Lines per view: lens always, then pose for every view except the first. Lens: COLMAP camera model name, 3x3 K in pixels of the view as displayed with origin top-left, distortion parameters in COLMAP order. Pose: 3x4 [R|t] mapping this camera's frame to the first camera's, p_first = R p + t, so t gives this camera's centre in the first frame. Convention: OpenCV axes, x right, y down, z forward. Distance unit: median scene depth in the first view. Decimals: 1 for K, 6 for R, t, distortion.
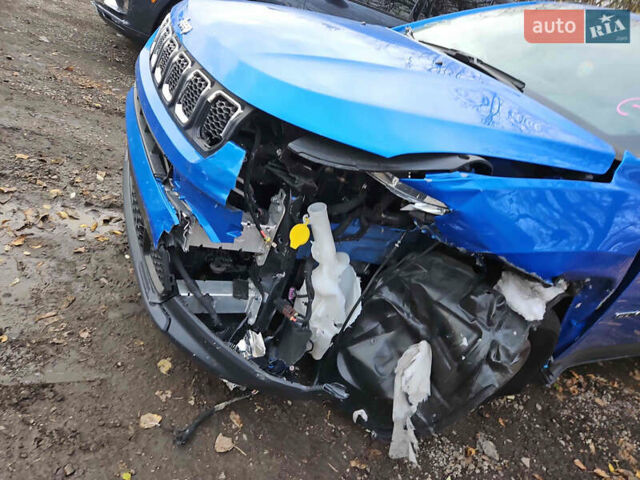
lens RADIAL K [[403.8, 0, 320.0], [0, 403.8, 240.0], [0, 0, 1]] dist [0.002333, -0.004255]
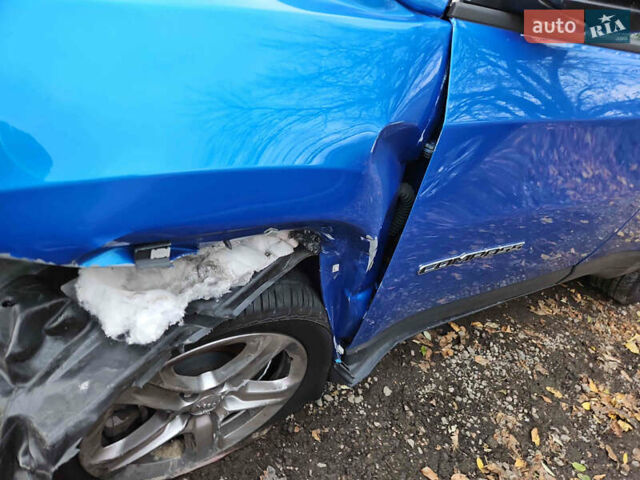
lens RADIAL K [[403.8, 0, 320.0], [0, 403.8, 240.0], [0, 0, 1]] dist [0.002333, -0.004255]
pose [[0.985541, -0.159758, 0.056451, 0.445493], [0.150691, 0.978748, 0.139085, 0.033454], [-0.077471, -0.128567, 0.988670, 0.348818]]
